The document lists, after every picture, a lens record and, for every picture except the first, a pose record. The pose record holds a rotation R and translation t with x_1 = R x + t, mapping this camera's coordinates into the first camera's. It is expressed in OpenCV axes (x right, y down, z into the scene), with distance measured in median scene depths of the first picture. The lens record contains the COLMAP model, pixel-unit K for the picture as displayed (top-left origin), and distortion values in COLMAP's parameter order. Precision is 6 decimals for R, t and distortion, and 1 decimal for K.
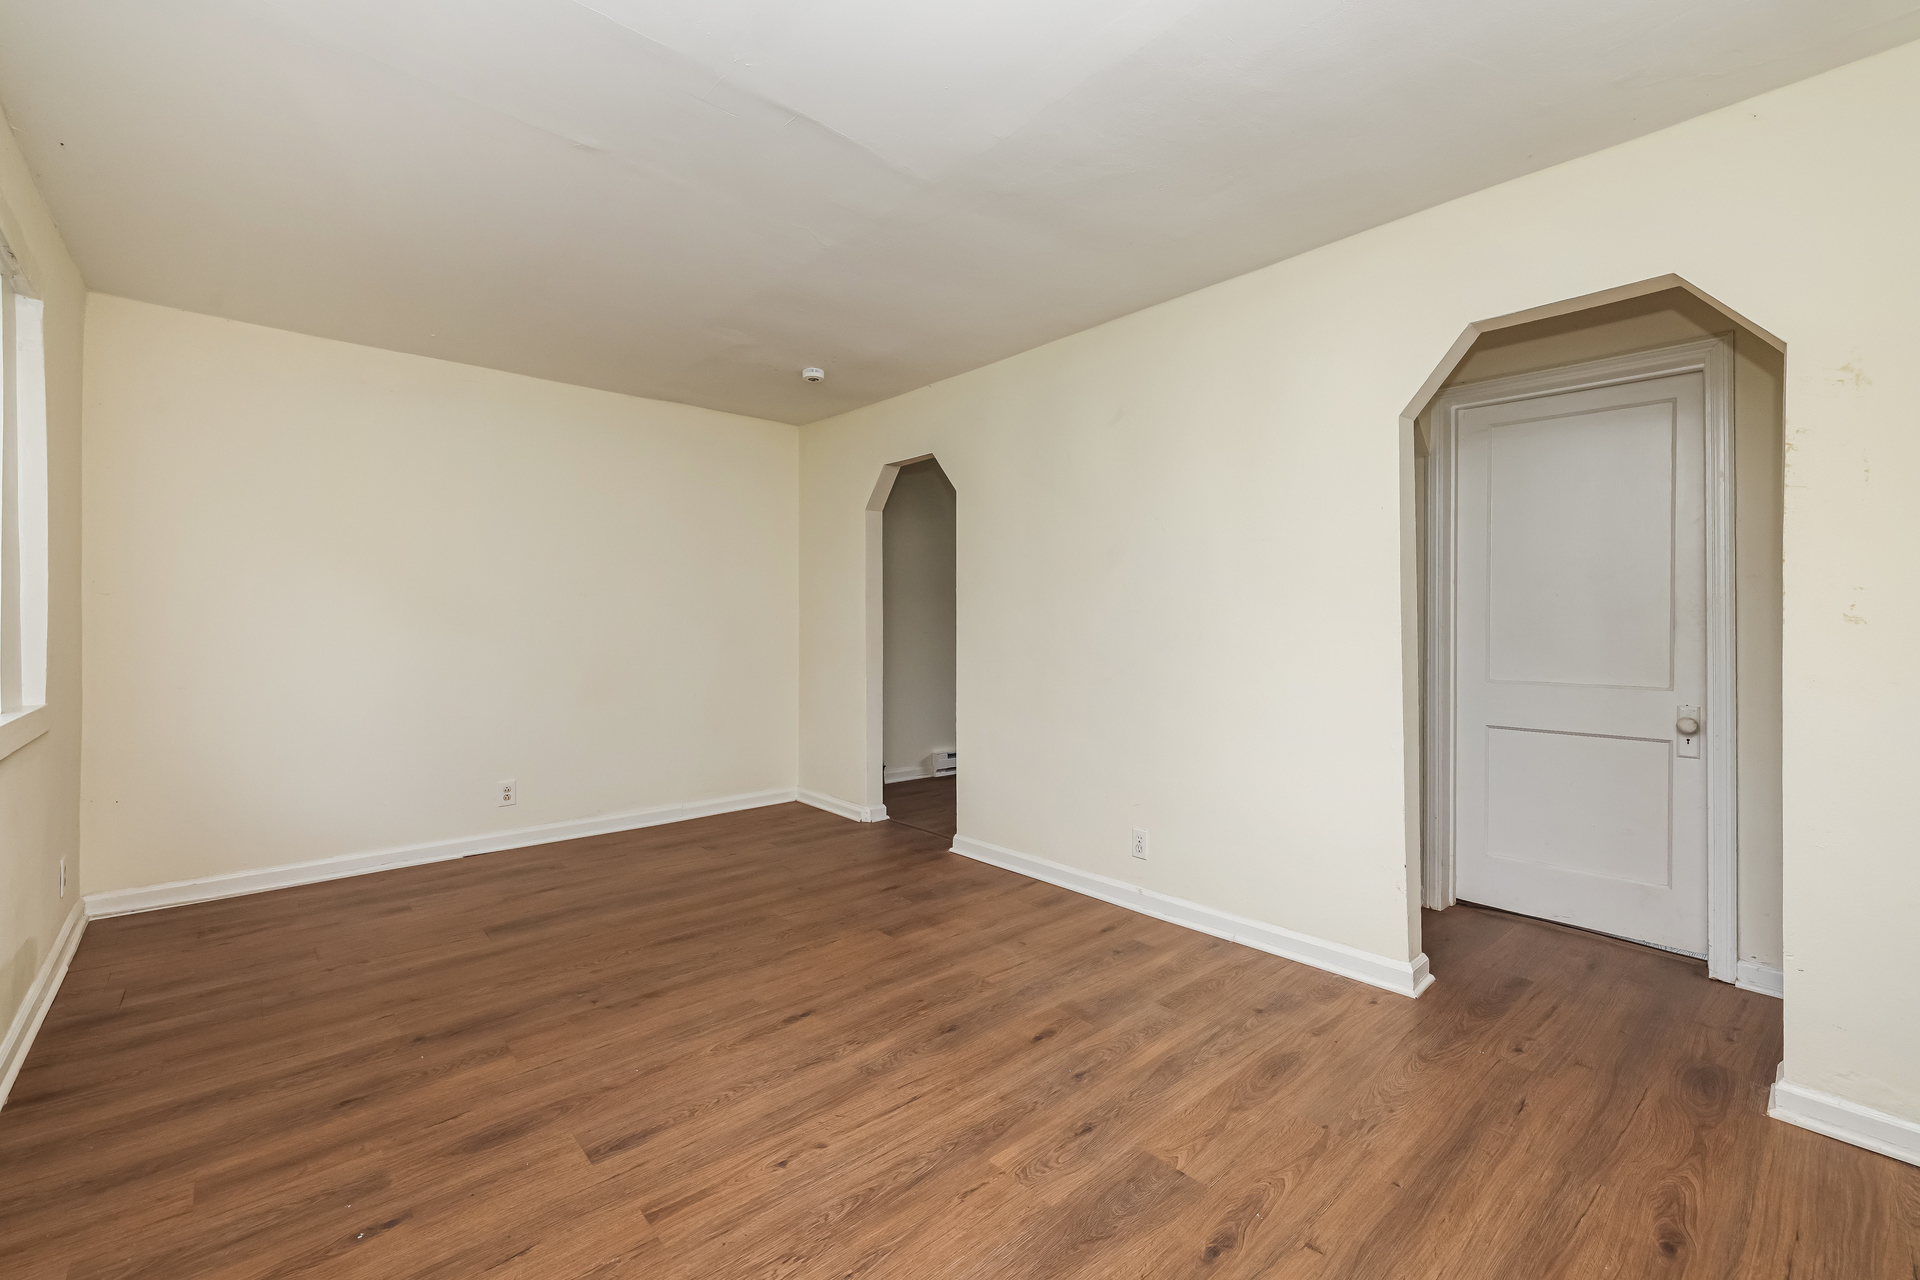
lens RADIAL K [[799.7, 0, 961.6], [0, 799.7, 628.9], [0, 0, 1]] dist [0.007494, -0.000270]
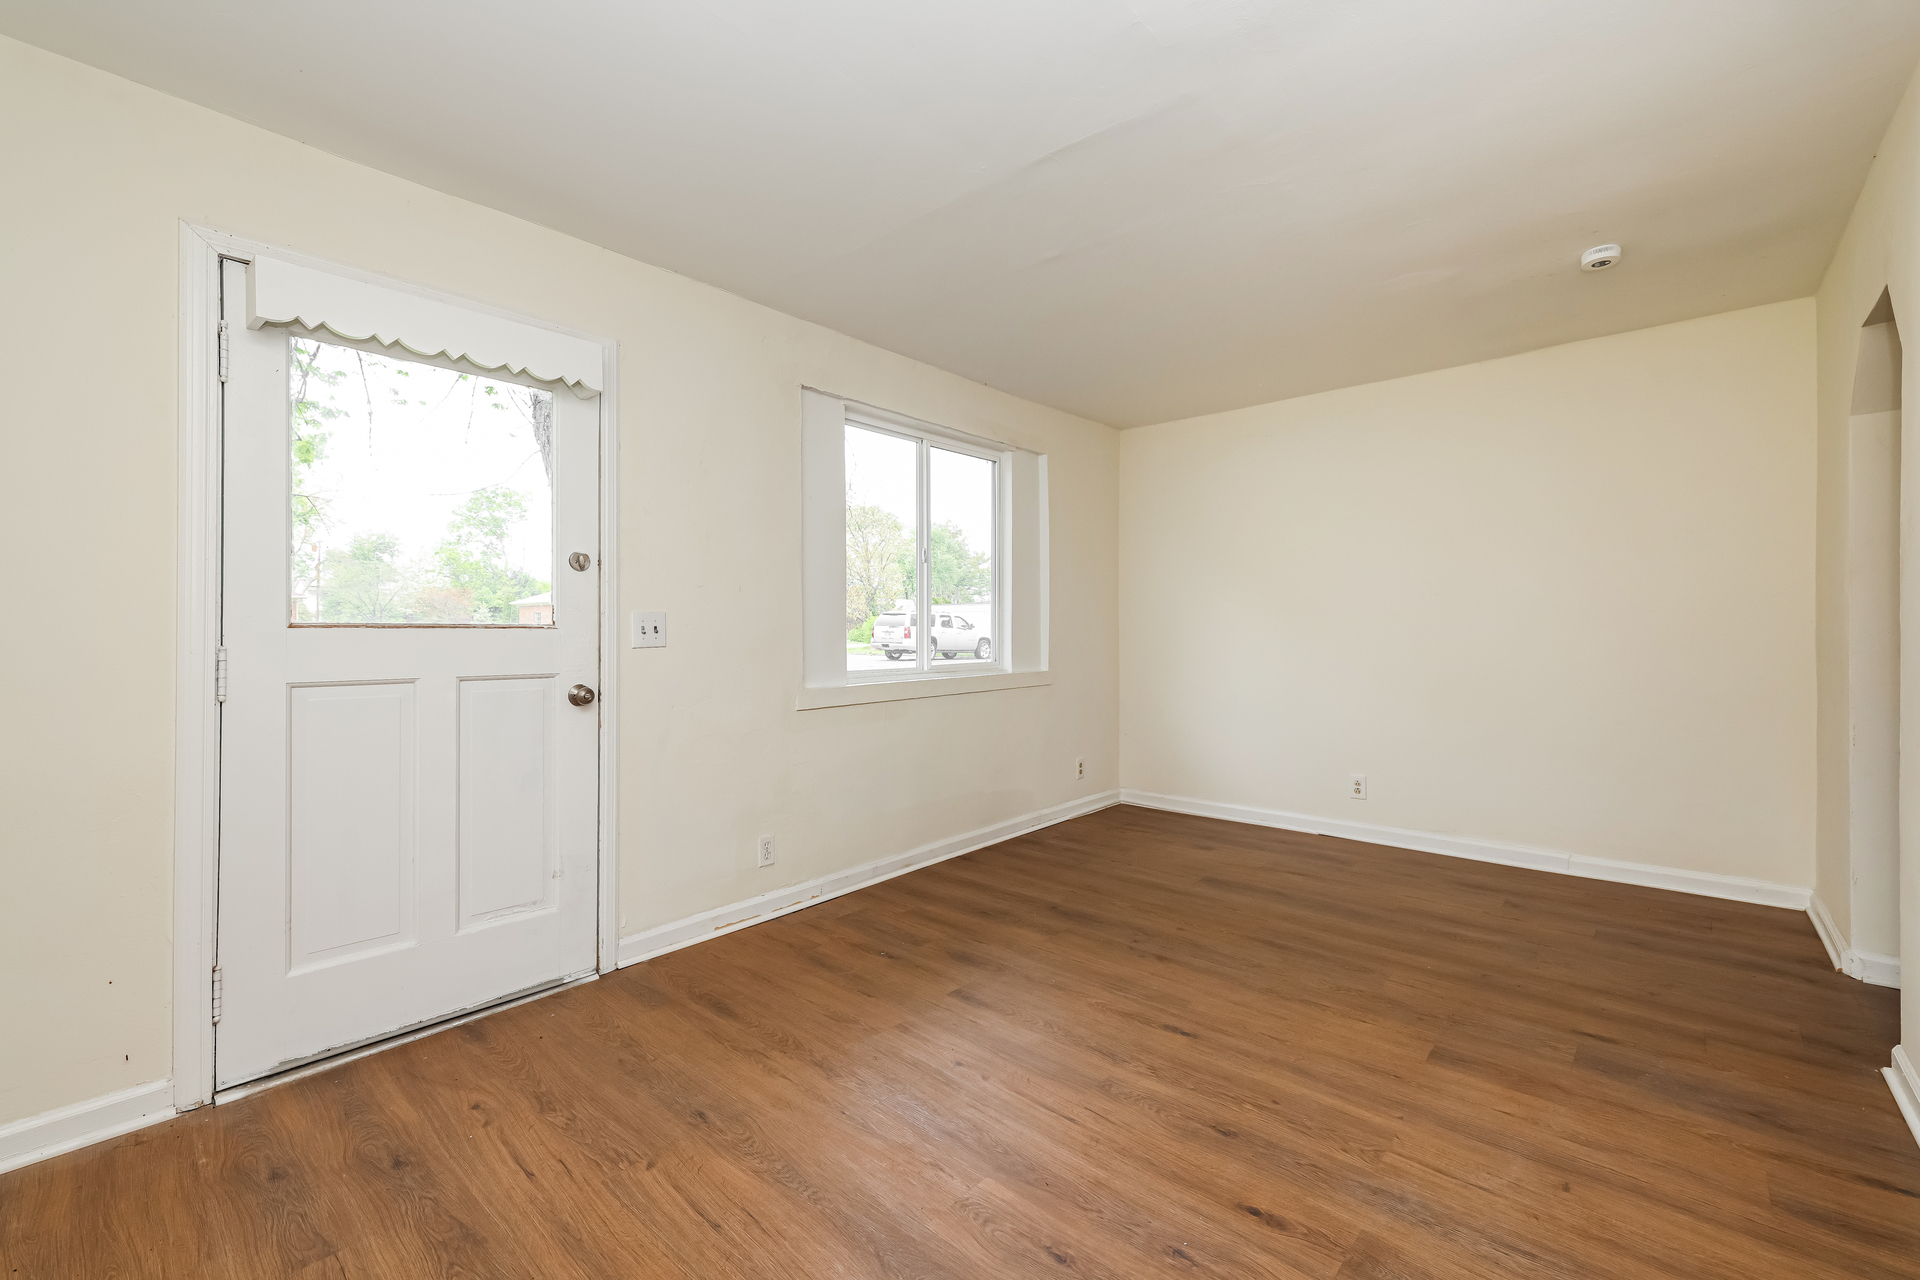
lens RADIAL K [[799.7, 0, 966.7], [0, 799.7, 643.4], [0, 0, 1]] dist [0.007494, -0.000270]
pose [[0.112628, 0.014523, -0.993531, 0.715155], [-0.001422, 0.999895, 0.014455, 0.002377], [0.993636, -0.000215, 0.112637, 0.630373]]
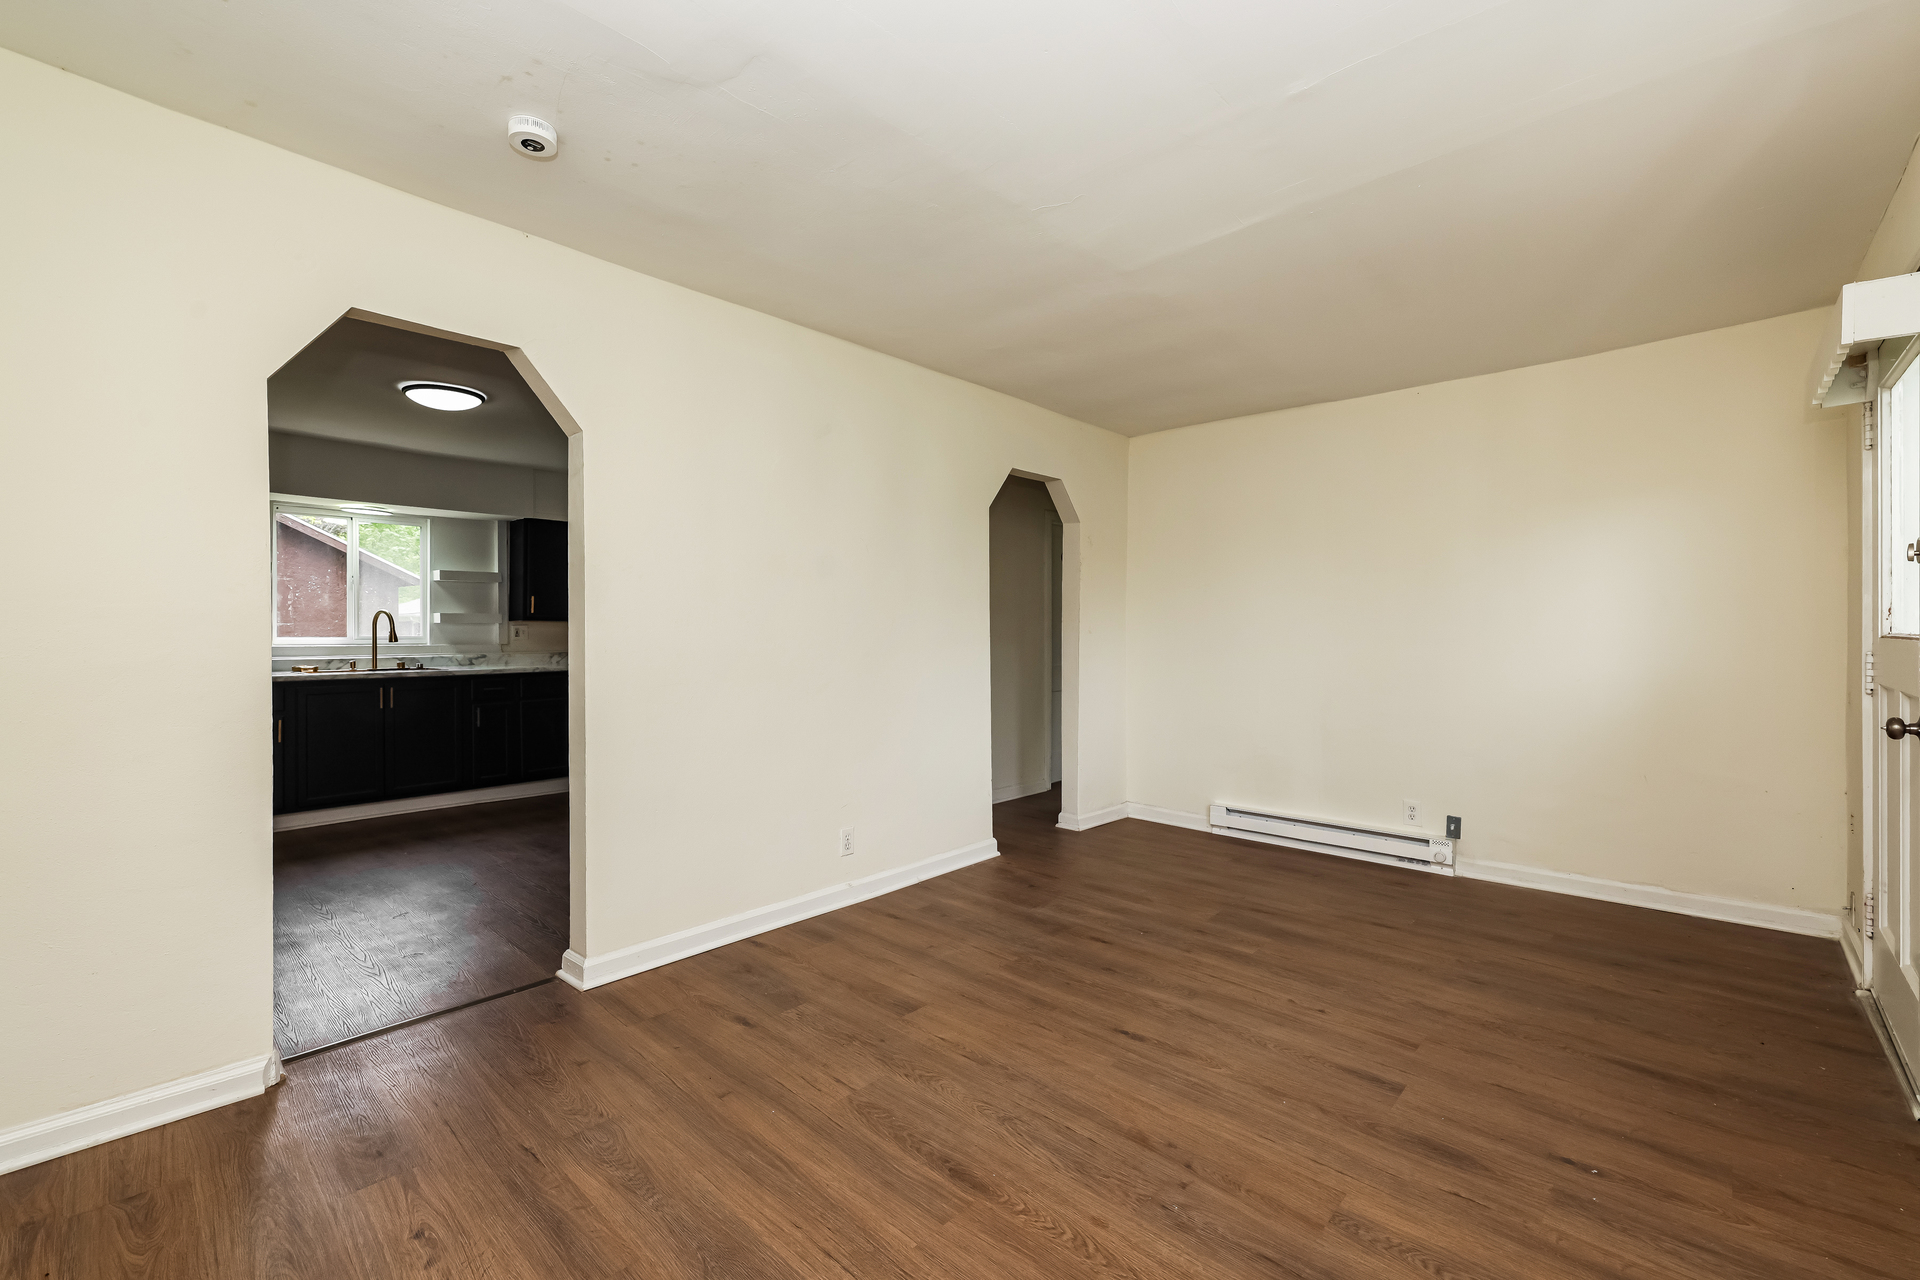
lens RADIAL K [[799.7, 0, 956.1], [0, 799.7, 641.8], [0, 0, 1]] dist [0.007494, -0.000270]
pose [[-0.088951, -0.014035, 0.995937, -1.156136], [0.004284, 0.999886, 0.014474, -0.018320], [-0.996027, 0.005554, -0.088881, 1.288004]]
